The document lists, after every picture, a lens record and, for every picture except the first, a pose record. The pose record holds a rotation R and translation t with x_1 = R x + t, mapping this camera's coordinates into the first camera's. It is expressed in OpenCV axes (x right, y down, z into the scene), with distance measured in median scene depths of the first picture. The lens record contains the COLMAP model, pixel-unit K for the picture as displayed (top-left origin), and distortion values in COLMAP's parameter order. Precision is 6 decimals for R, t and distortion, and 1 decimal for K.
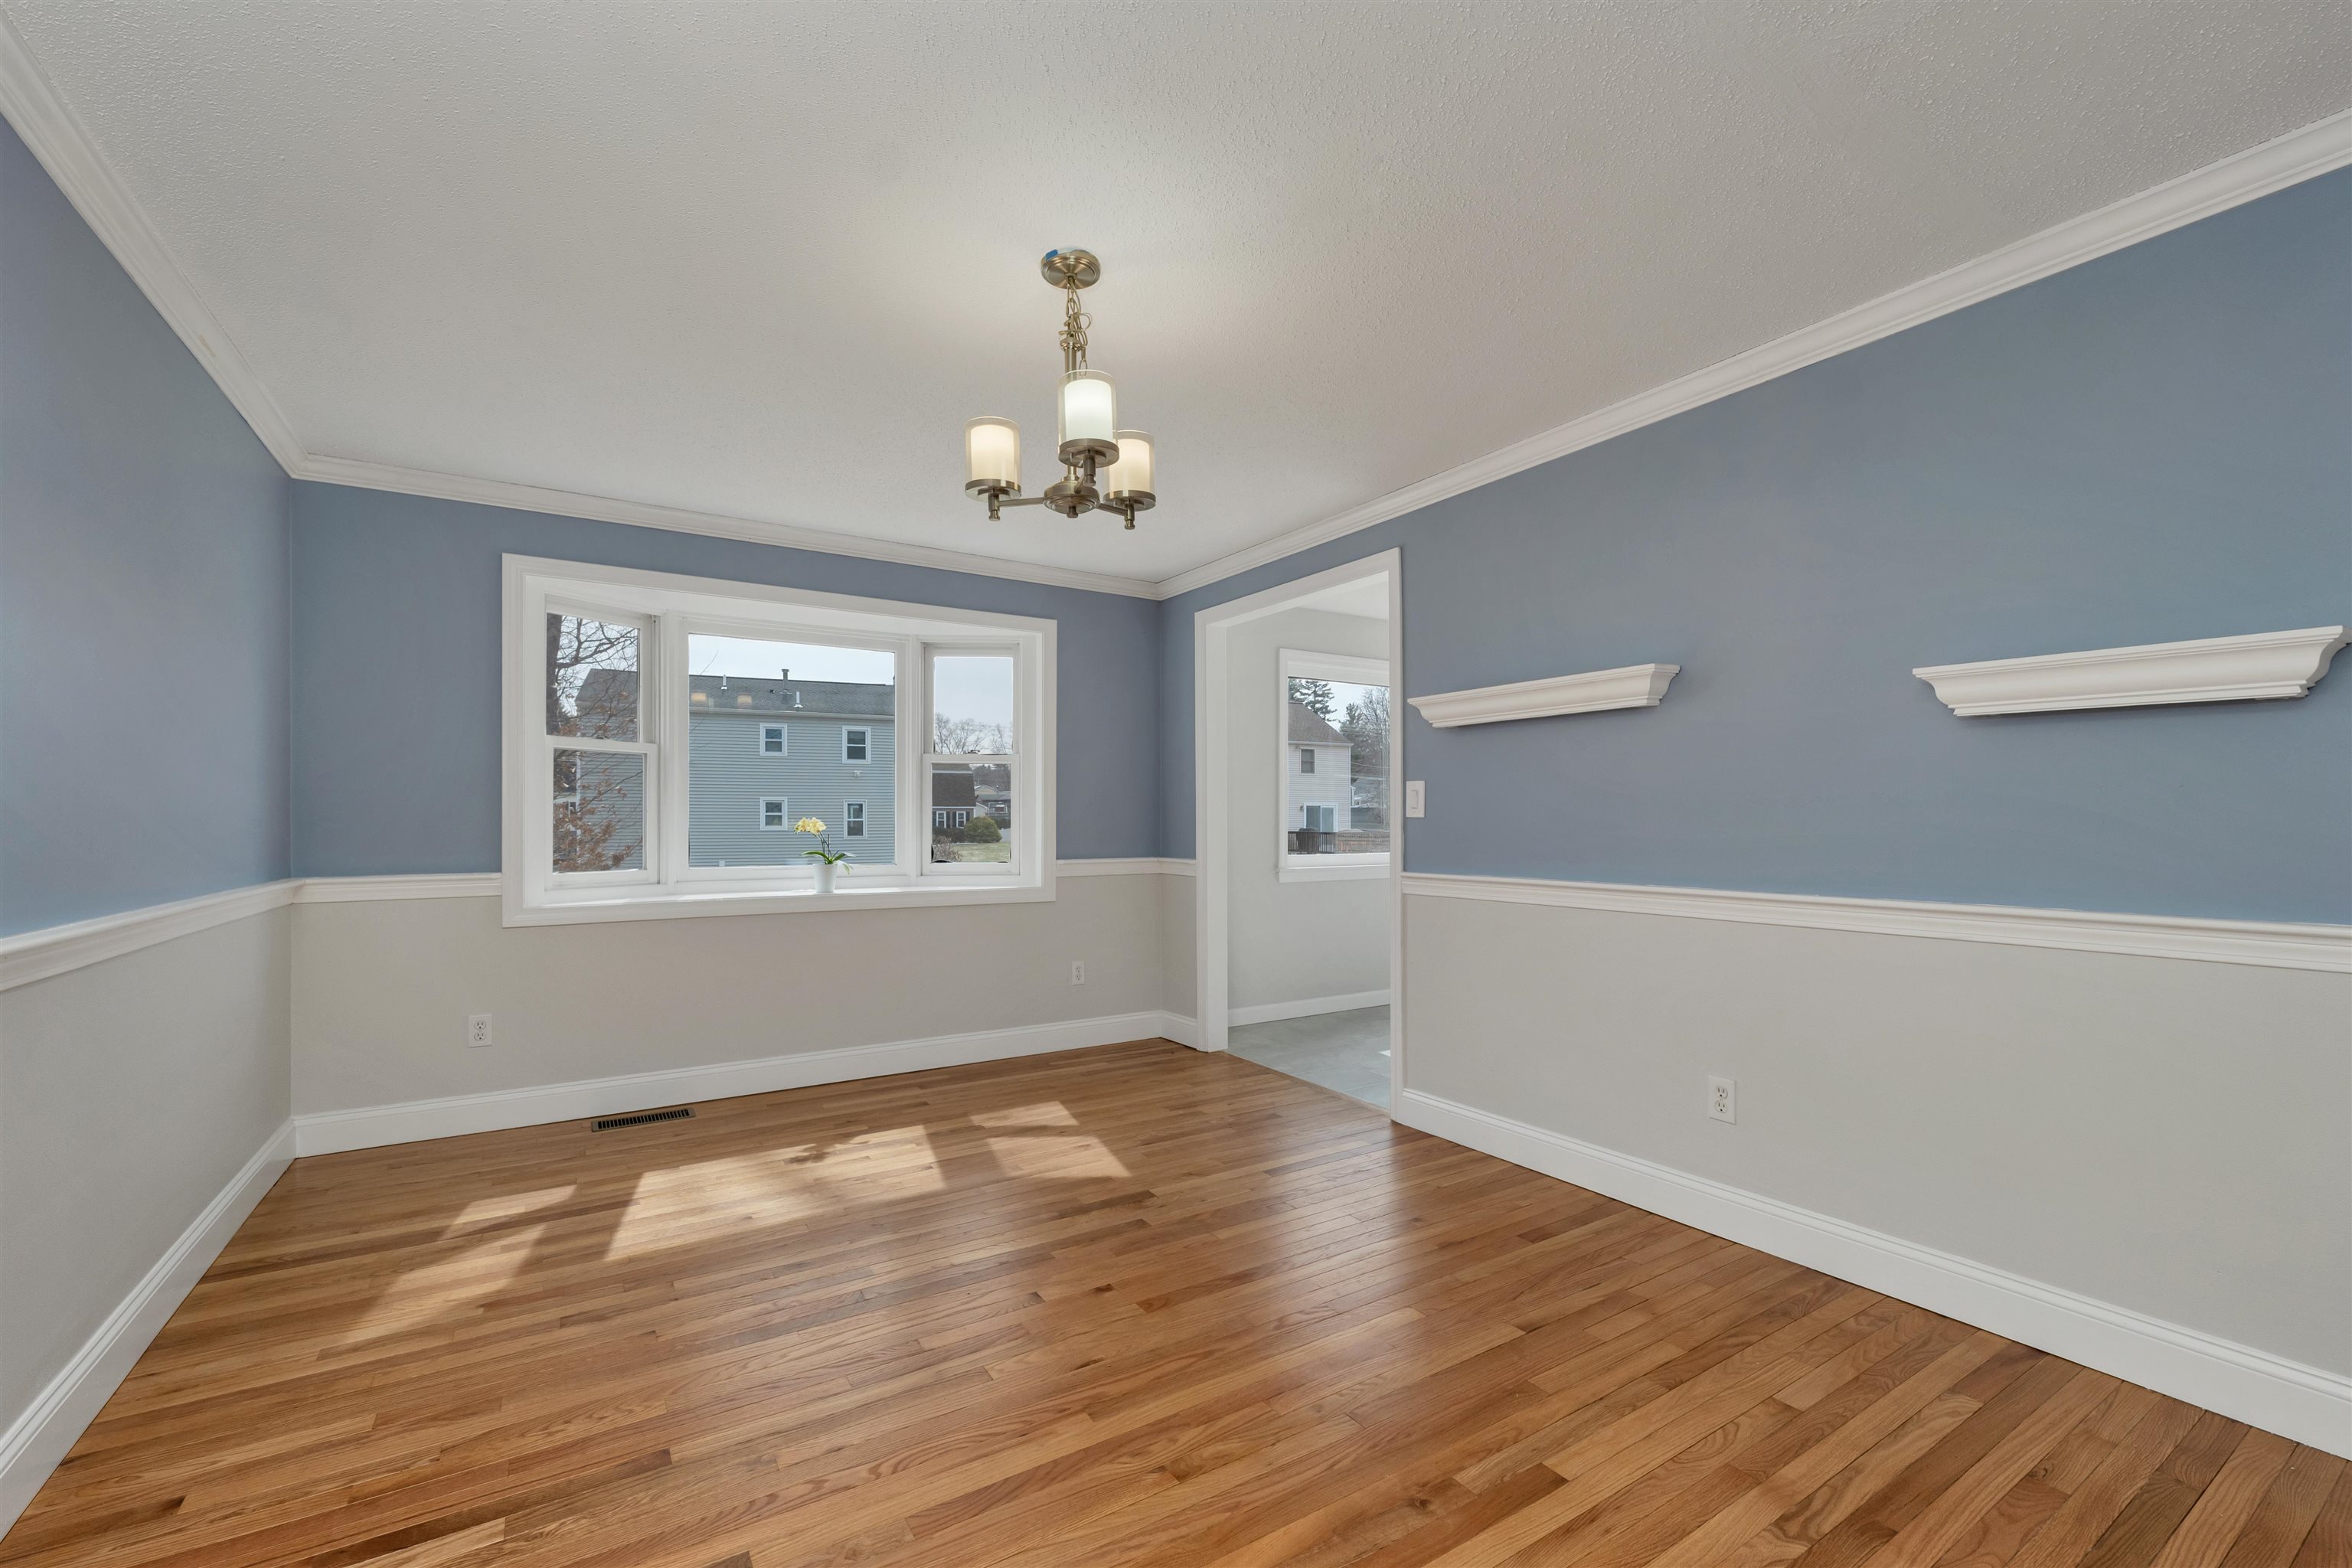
lens RADIAL K [[970.8, 0, 1167.5], [0, 970.8, 810.4], [0, 0, 1]] dist [0.000294, -0.000195]
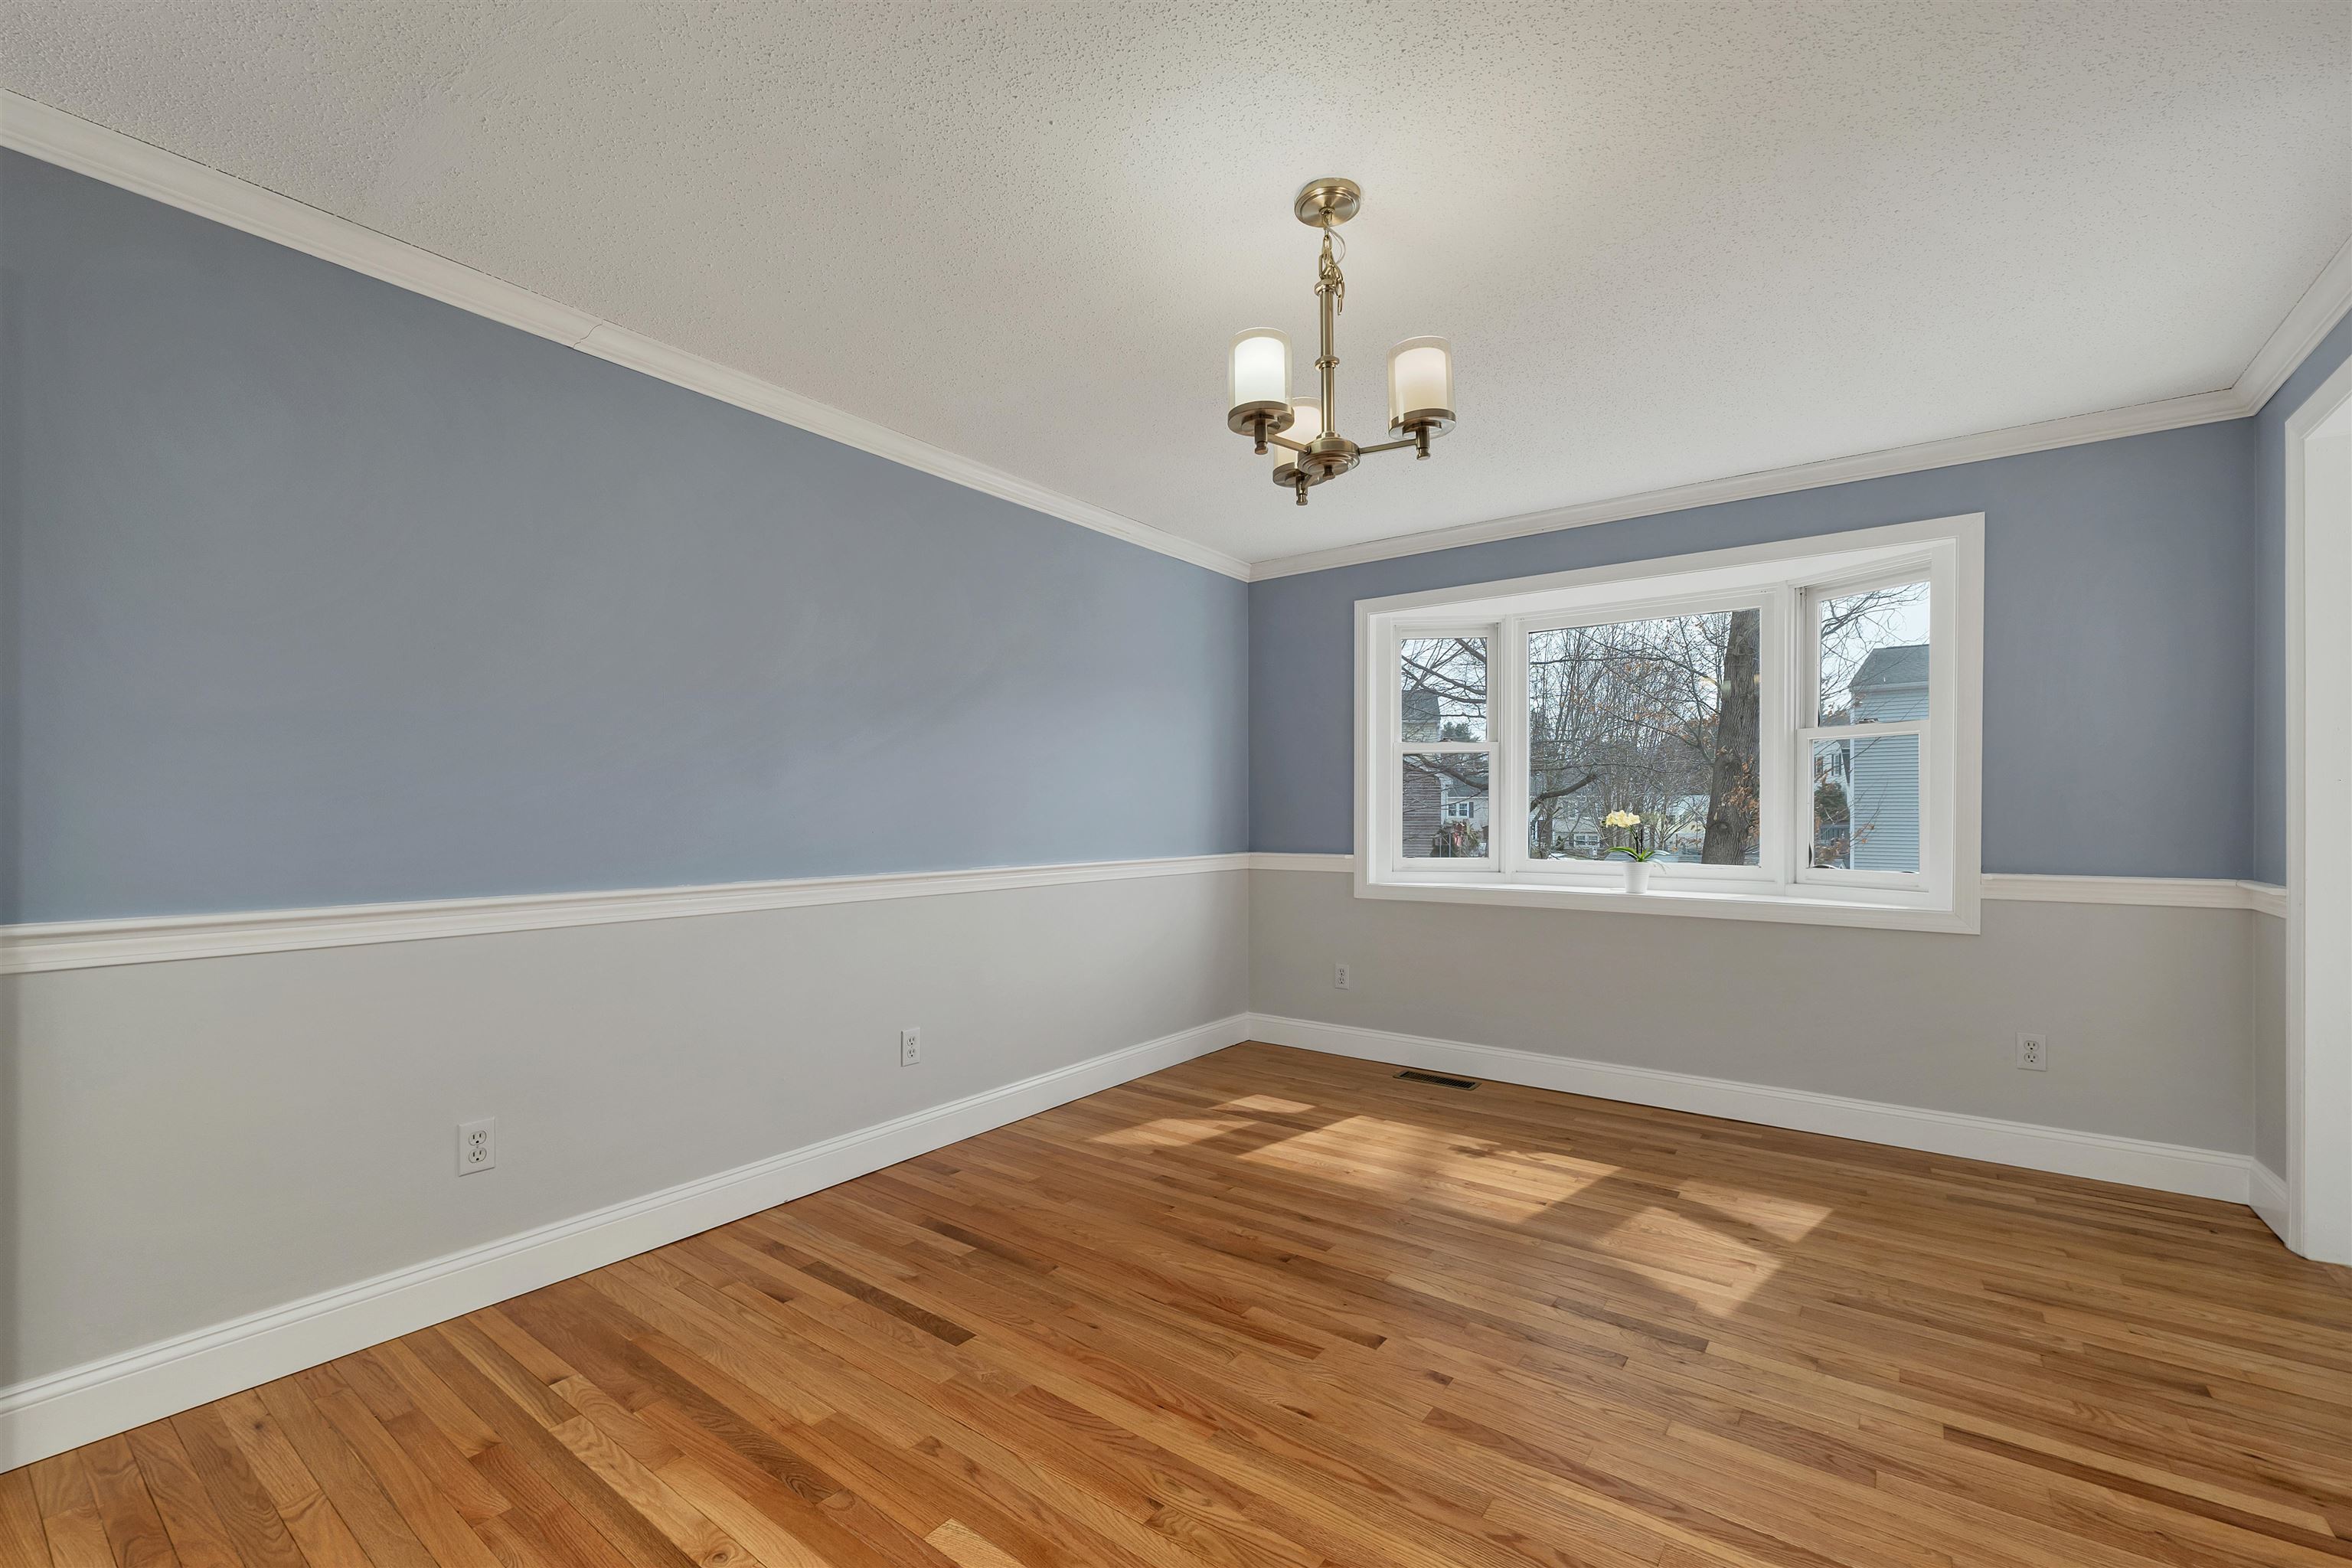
lens RADIAL K [[977.1, 0, 1168.6], [0, 977.1, 812.1], [0, 0, 1]] dist [0.002226, 0.000173]
pose [[0.357244, -0.000437, -0.934011, 0.498586], [0.009655, 0.999948, 0.003225, 0.002783], [0.933961, -0.010170, 0.357229, 0.384230]]
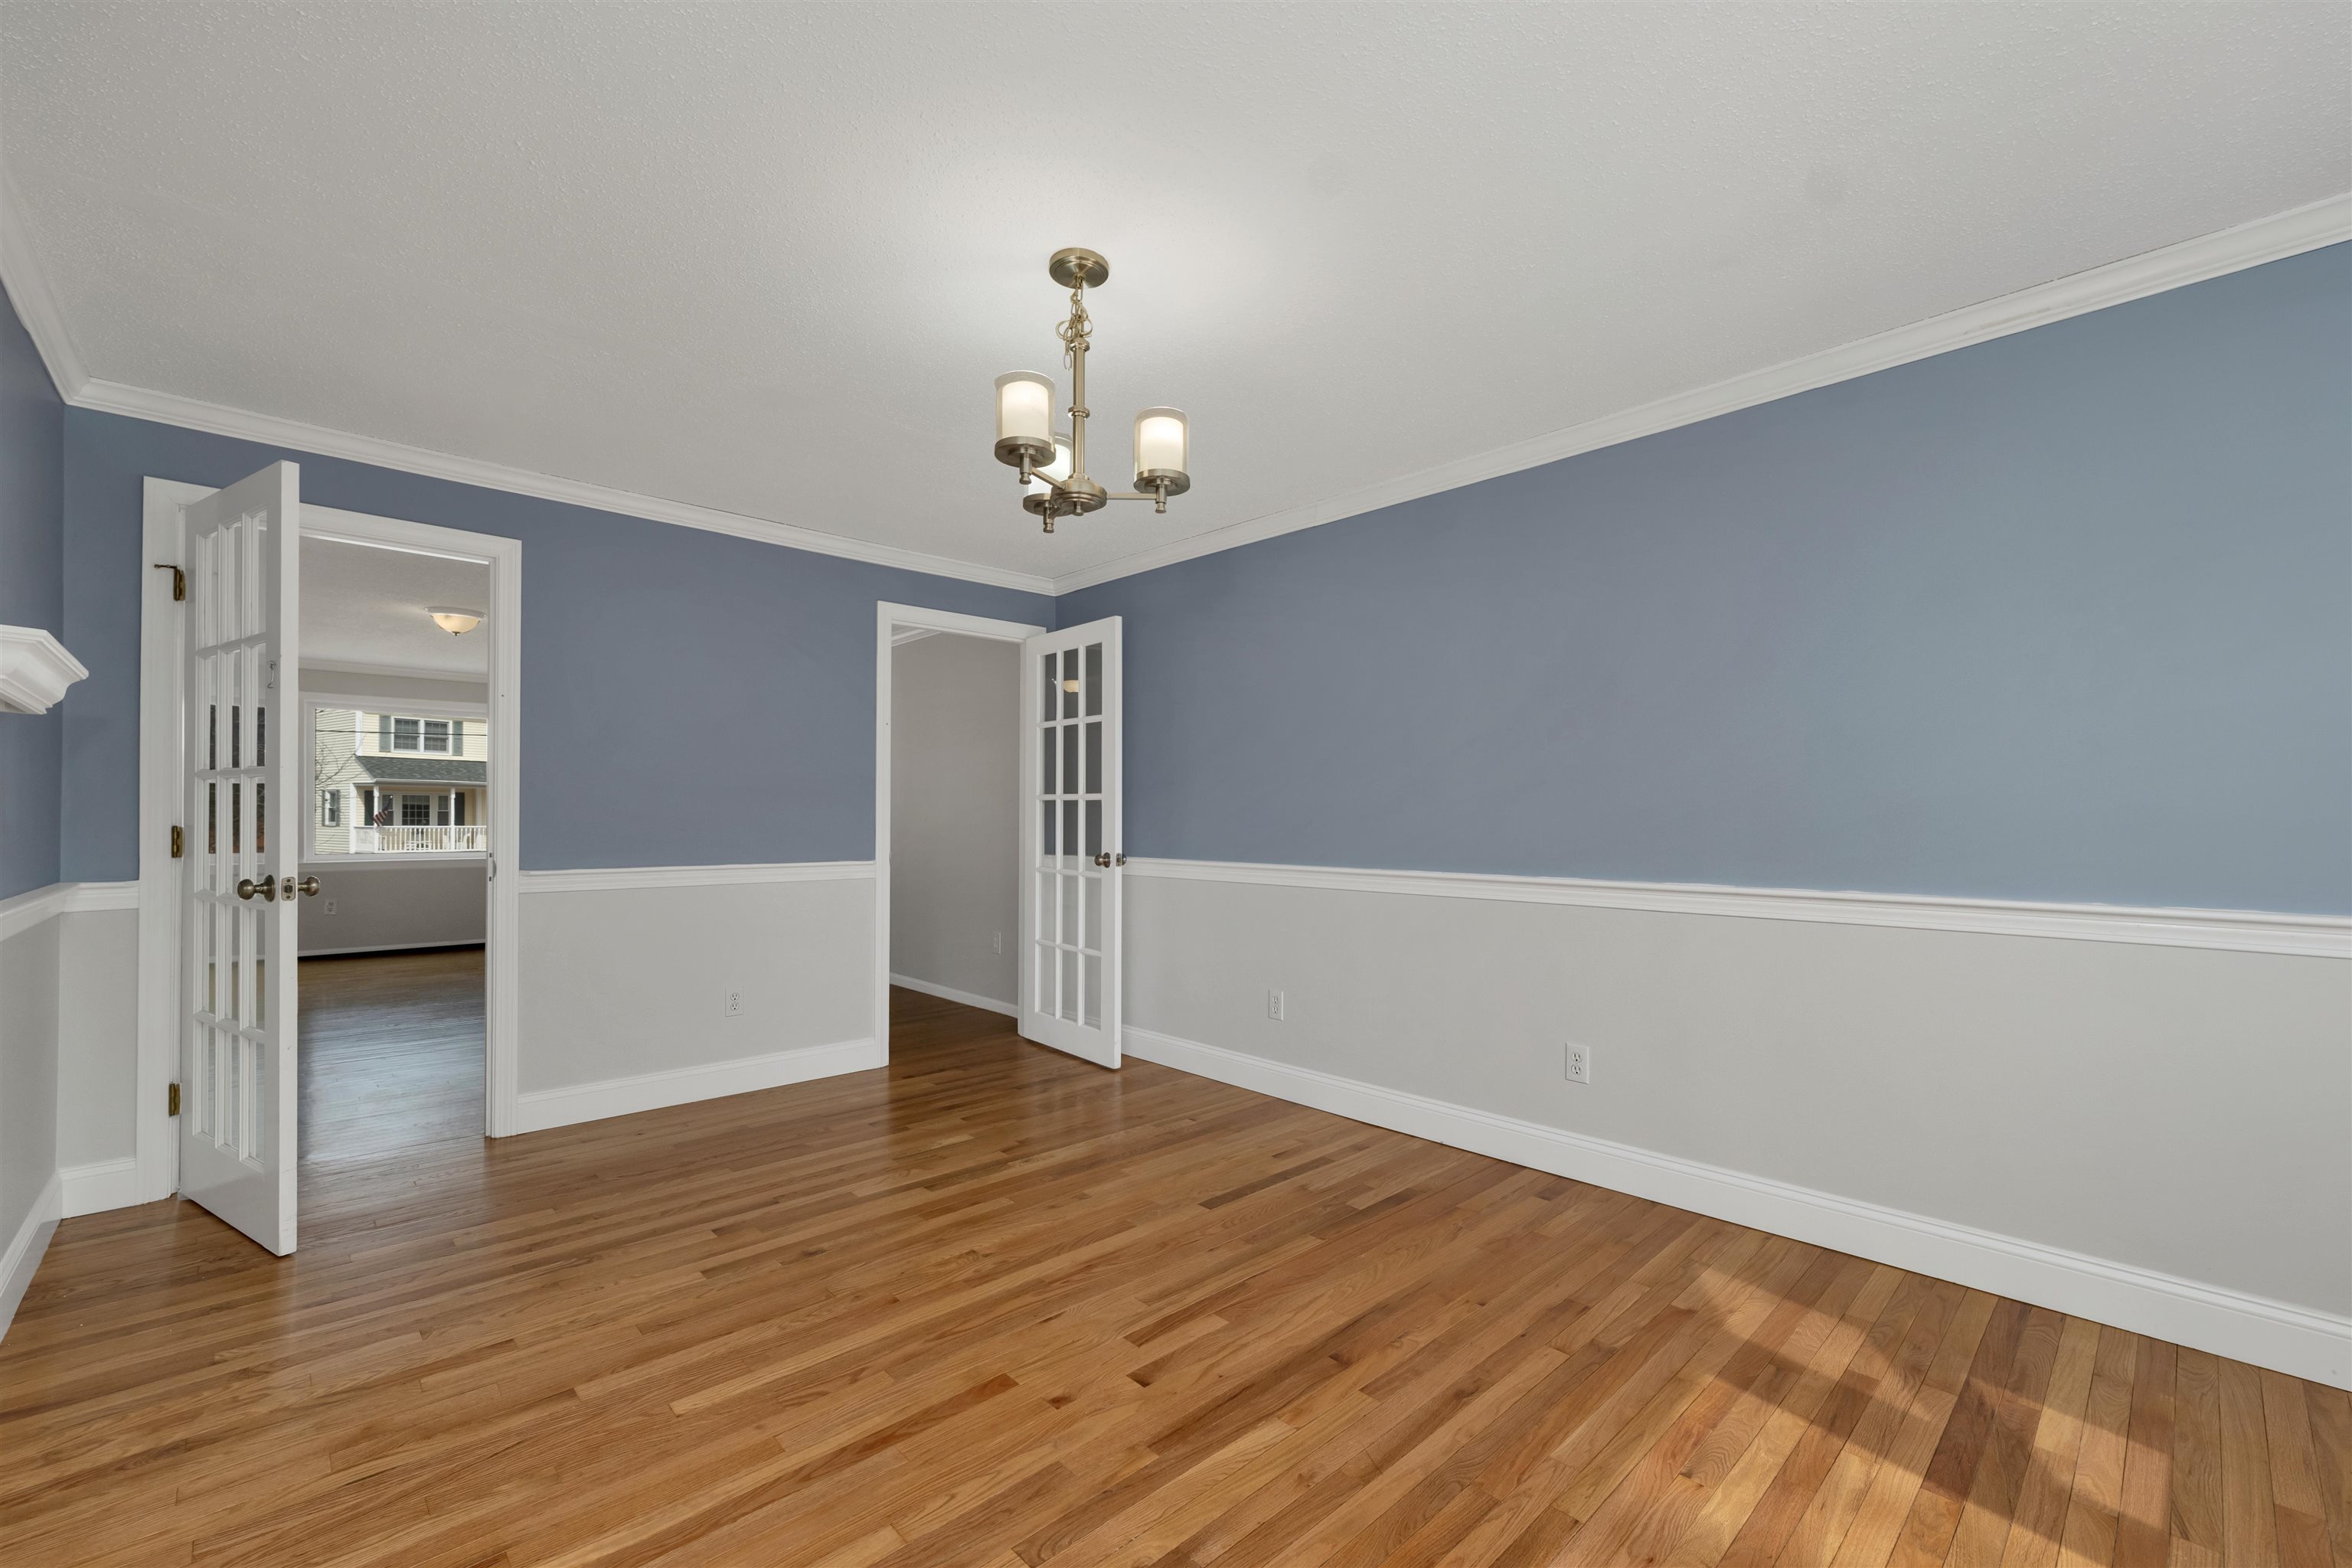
lens RADIAL K [[970.8, 0, 1167.5], [0, 970.8, 810.4], [0, 0, 1]] dist [0.000294, -0.000195]
pose [[-0.981451, -0.003703, -0.191677, 0.003656], [-0.000595, 0.999867, -0.016269, 0.015305], [0.191711, -0.015853, -0.981323, 1.420908]]
